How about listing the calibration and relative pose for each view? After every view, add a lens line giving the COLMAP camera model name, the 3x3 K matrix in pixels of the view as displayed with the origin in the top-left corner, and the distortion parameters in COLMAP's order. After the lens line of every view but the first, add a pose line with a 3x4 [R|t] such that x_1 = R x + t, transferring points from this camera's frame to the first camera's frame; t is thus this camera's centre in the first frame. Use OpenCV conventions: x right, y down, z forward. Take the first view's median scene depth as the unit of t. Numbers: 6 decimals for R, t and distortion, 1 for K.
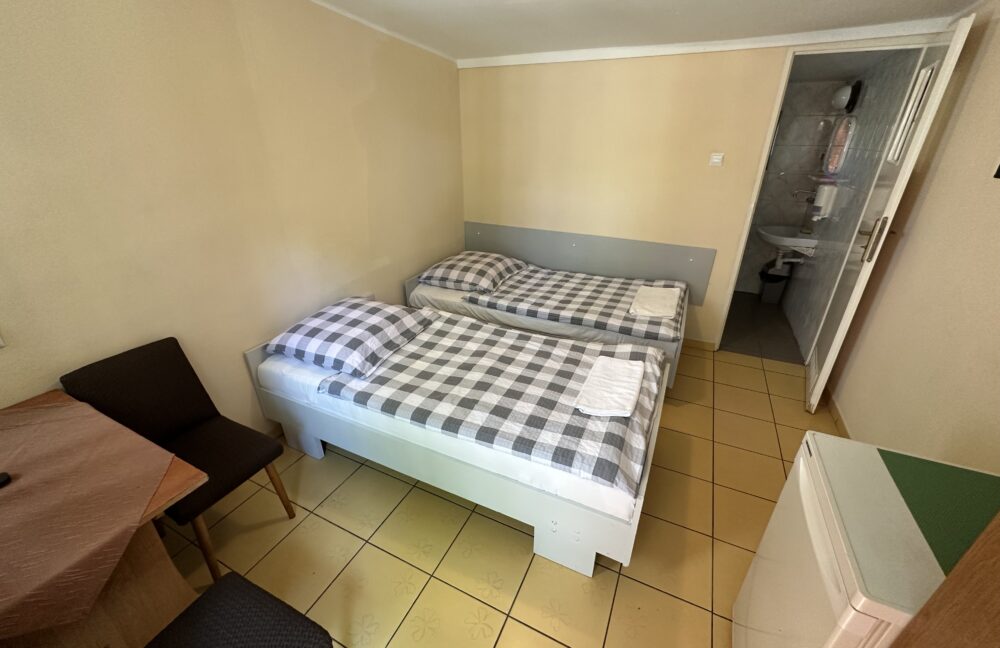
lens RADIAL K [[385.9, 0, 500.0], [0, 385.9, 324.0], [0, 0, 1]] dist [0.013040, -0.015632]
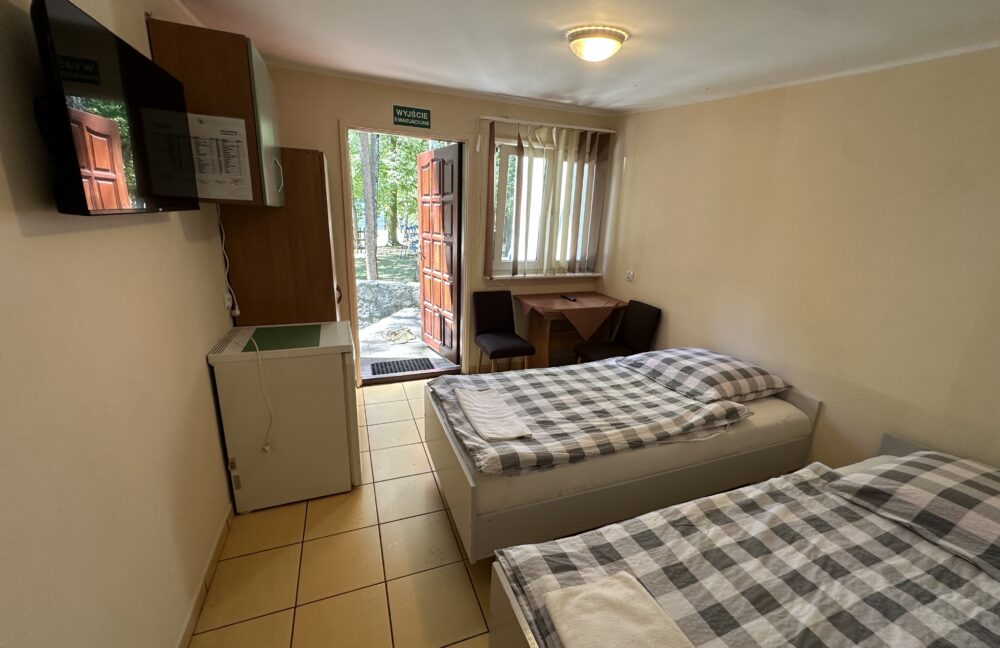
lens RADIAL K [[399.9, 0, 500.0], [0, 399.9, 324.0], [0, 0, 1]] dist [-0.001717, -0.000064]
pose [[-0.678192, 0.168466, -0.715314, 0.953071], [-0.344924, 0.786522, 0.512260, -0.568280], [0.648909, 0.594140, -0.475305, 1.308797]]
